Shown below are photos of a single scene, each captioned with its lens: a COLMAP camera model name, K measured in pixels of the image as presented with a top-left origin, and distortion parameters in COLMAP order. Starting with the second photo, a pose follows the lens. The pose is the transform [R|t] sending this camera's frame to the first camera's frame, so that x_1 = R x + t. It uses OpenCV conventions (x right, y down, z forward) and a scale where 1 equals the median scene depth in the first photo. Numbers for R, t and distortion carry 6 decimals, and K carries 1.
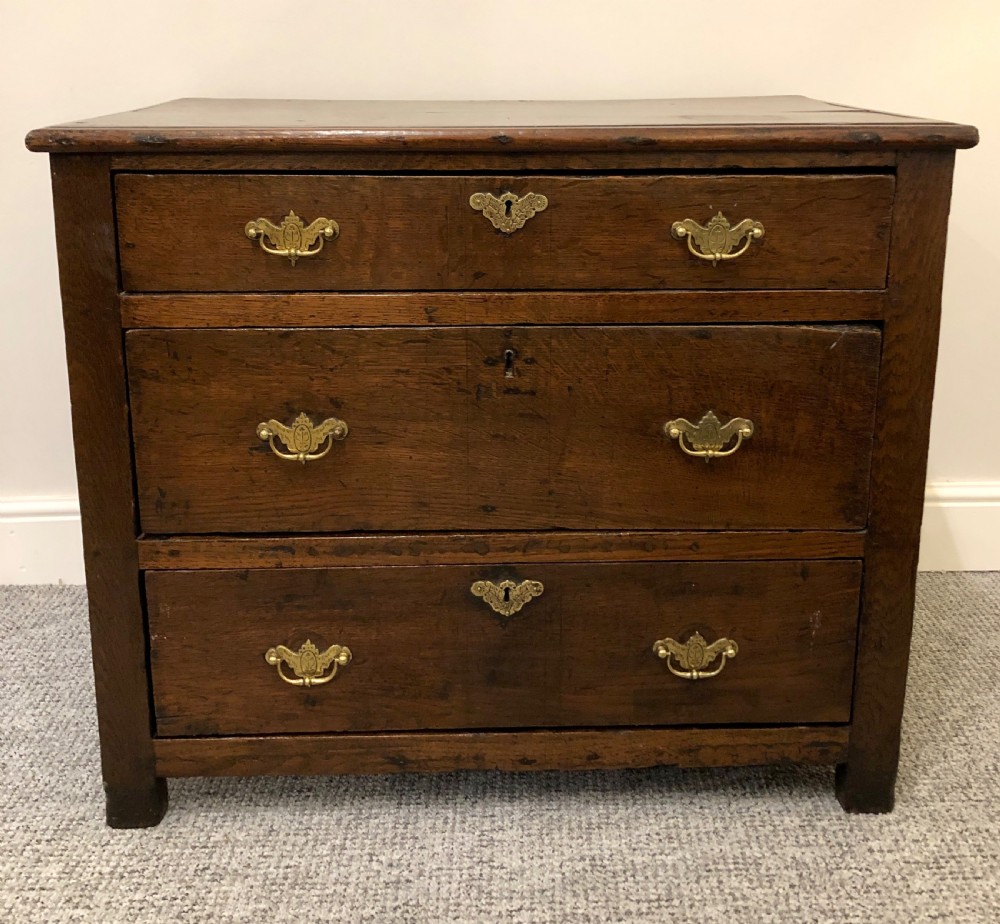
lens RADIAL K [[1116.2, 0, 514.6], [0, 1116.2, 345.9], [0, 0, 1]] dist [0.047098, -0.050343]
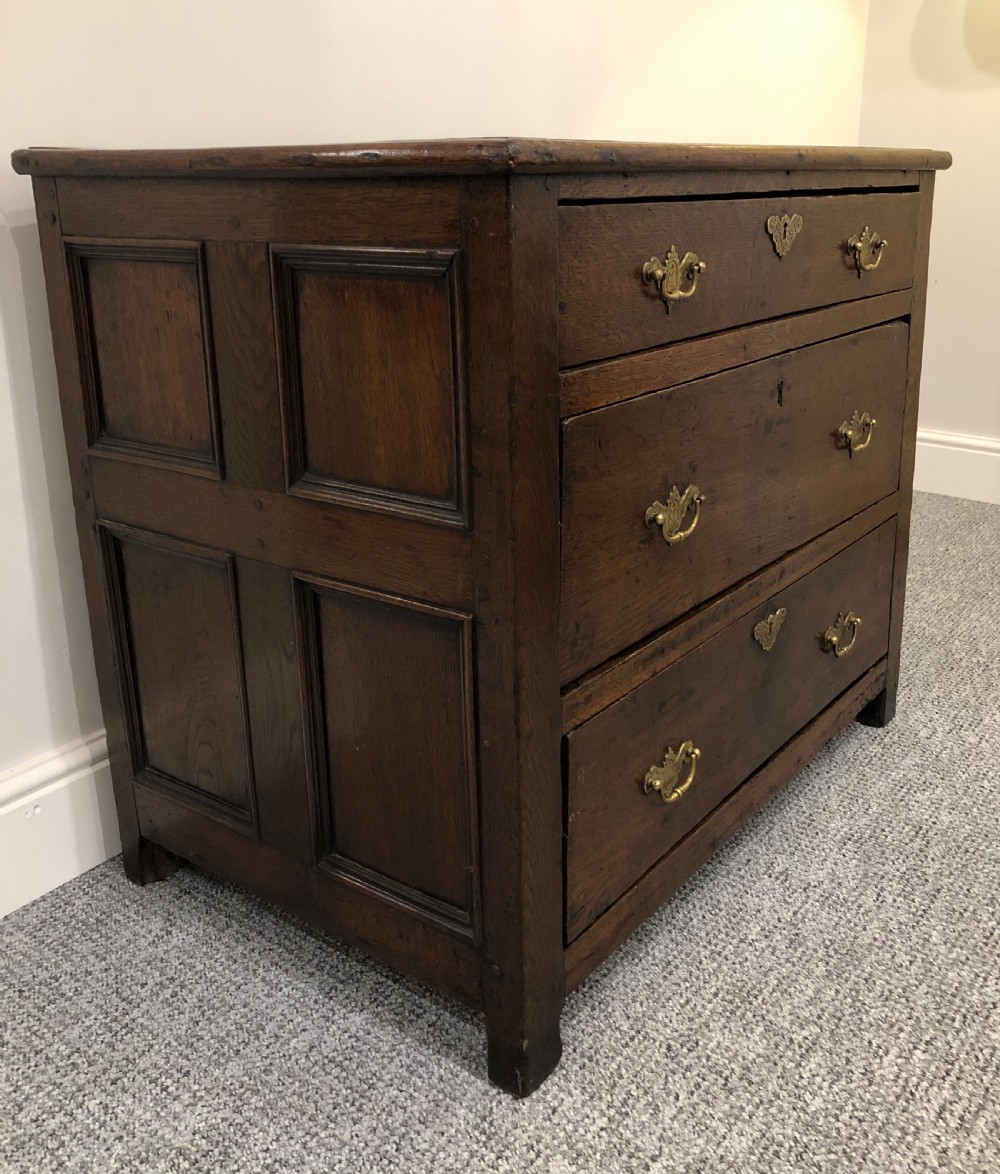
lens RADIAL K [[1160.3, 0, 548.6], [0, 1160.3, 521.9], [0, 0, 1]] dist [0.043151, 0.005374]
pose [[0.603939, -0.229827, 0.763176, -0.911567], [0.203135, 0.970287, 0.131446, -0.049007], [-0.770710, 0.075642, 0.632680, 0.494092]]
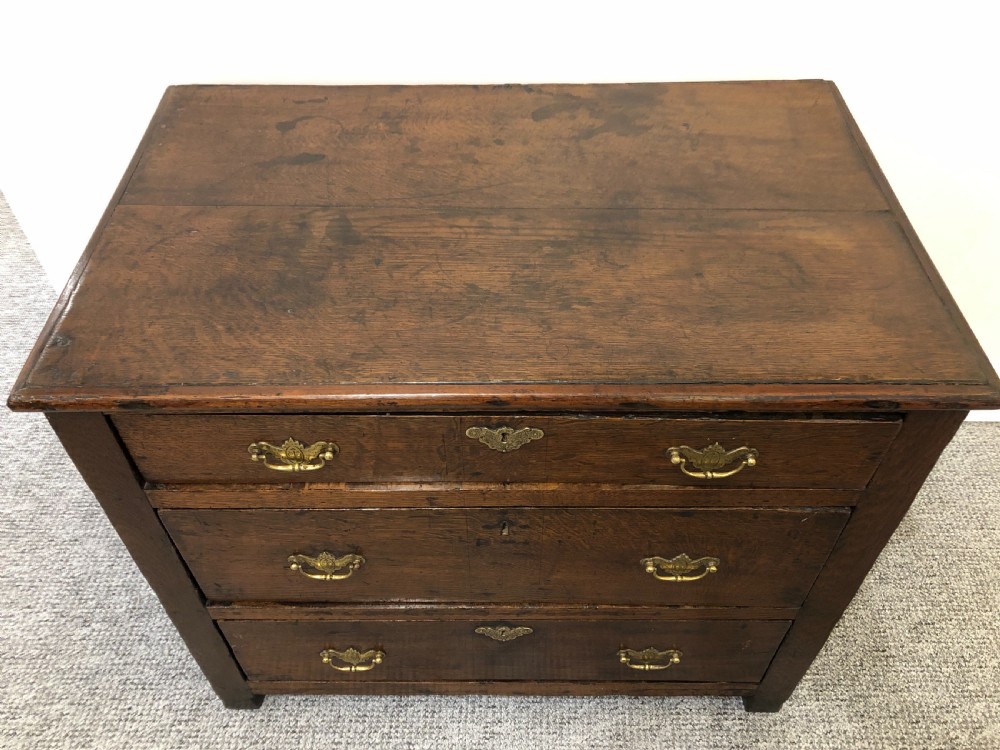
lens RADIAL K [[824.8, 0, 498.1], [0, 824.8, 377.4], [0, 0, 1]] dist [0.015307, 0.000872]
pose [[0.999412, 0.018971, -0.028550, 0.008298], [-0.000225, 0.836500, 0.547967, -0.536671], [0.034277, -0.547639, 0.836012, 0.383840]]
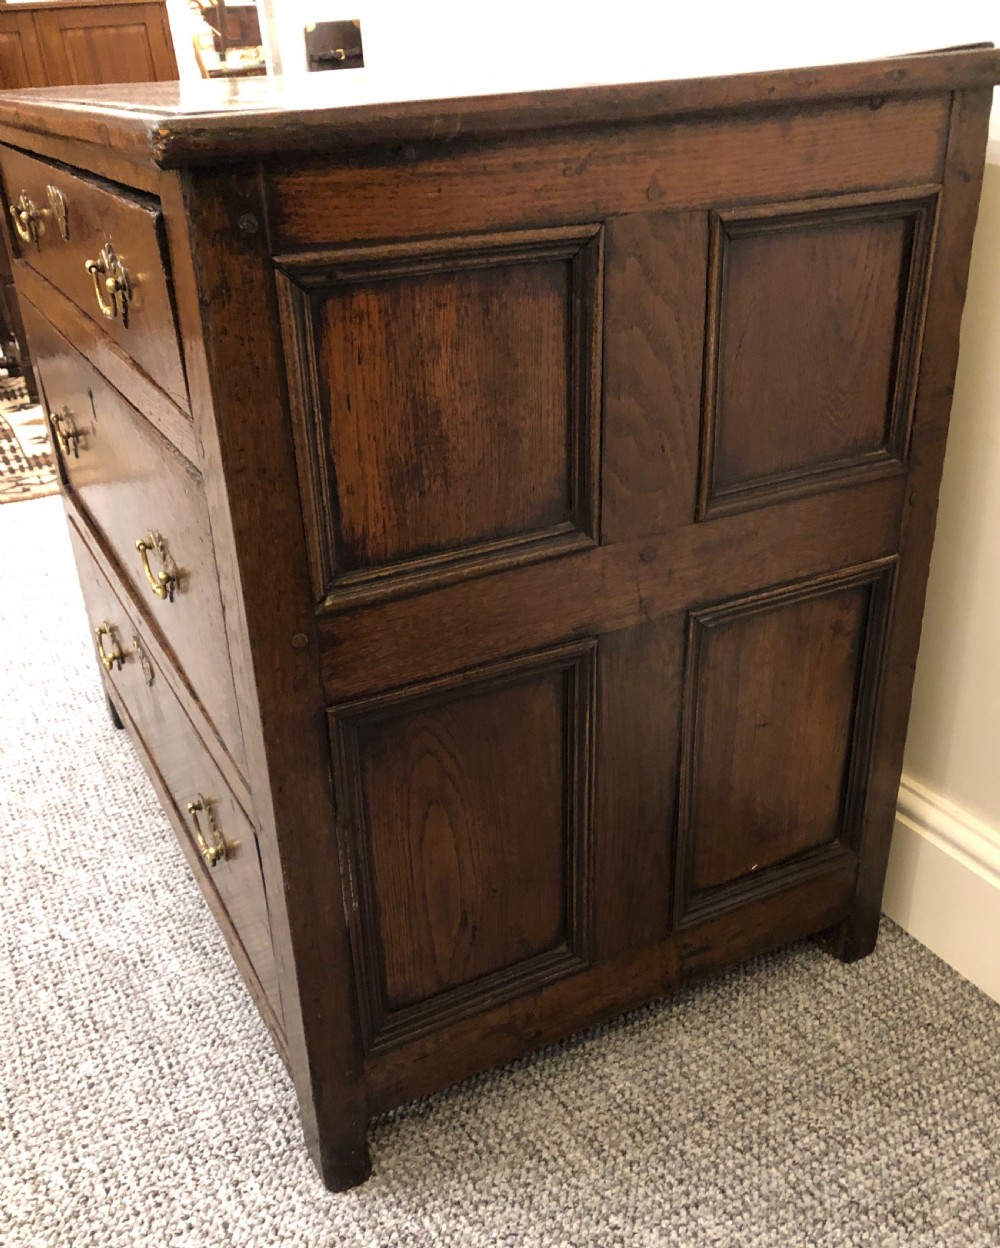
lens RADIAL K [[1212.5, 0, 500.0], [0, 1212.5, 624.0], [0, 0, 1]] dist [0.008220, 0.001522]
pose [[0.435013, 0.377466, -0.817486, 0.929047], [-0.177530, 0.926023, 0.333112, -0.191634], [0.882750, 0.000220, 0.469844, 0.801289]]
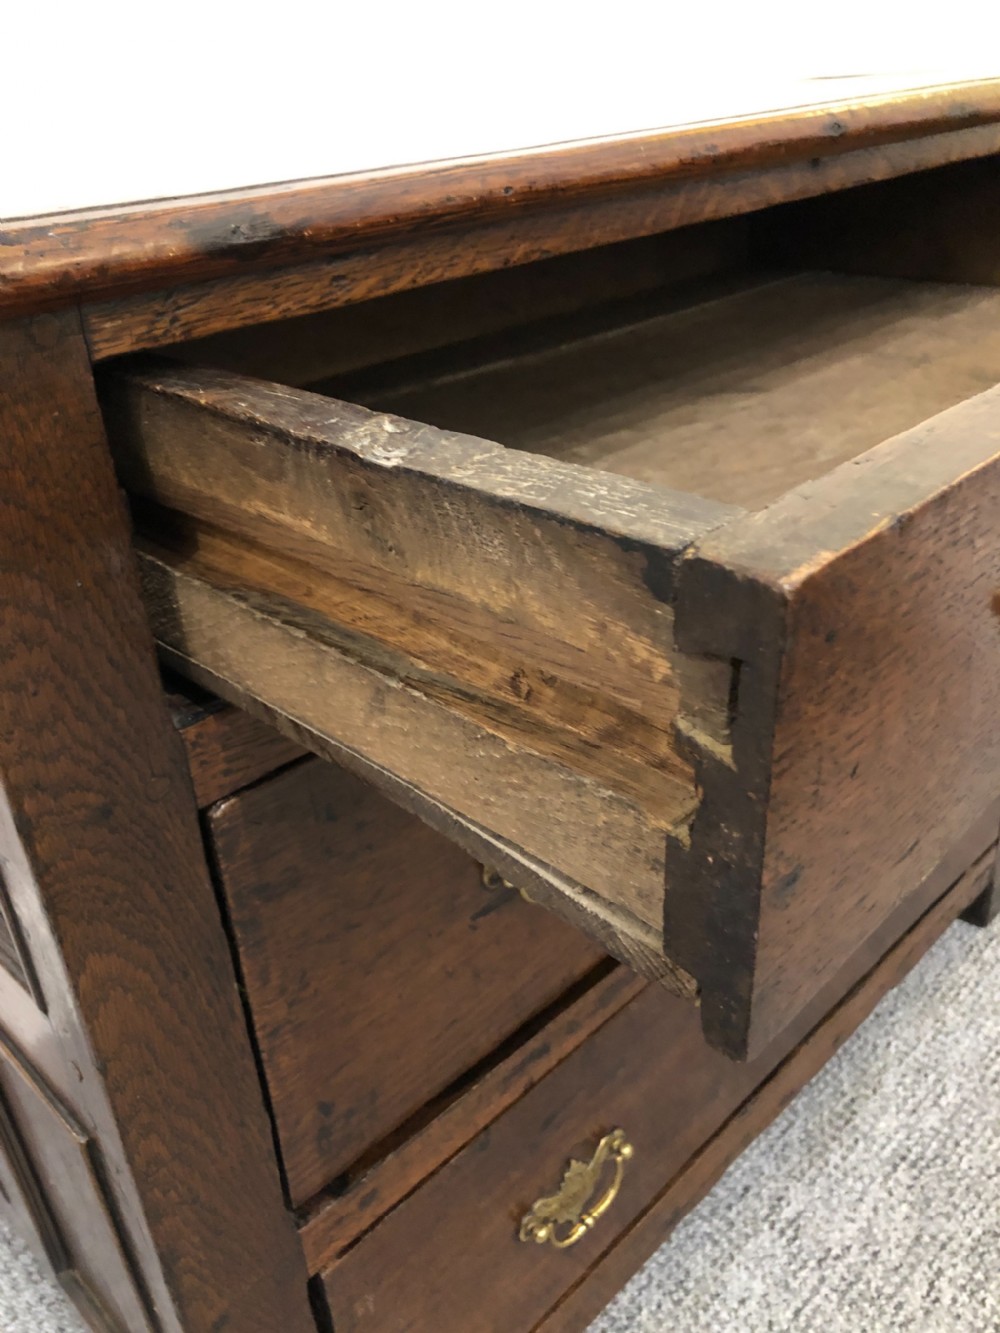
lens RADIAL K [[1089.2, 0, 500.0], [0, 1089.2, 666.5], [0, 0, 1]] dist [0.088518, -0.113679]
pose [[0.730261, -0.368352, 0.575356, -0.438963], [0.237687, 0.926564, 0.291521, -0.129553], [-0.640487, -0.076132, 0.764186, 0.641990]]
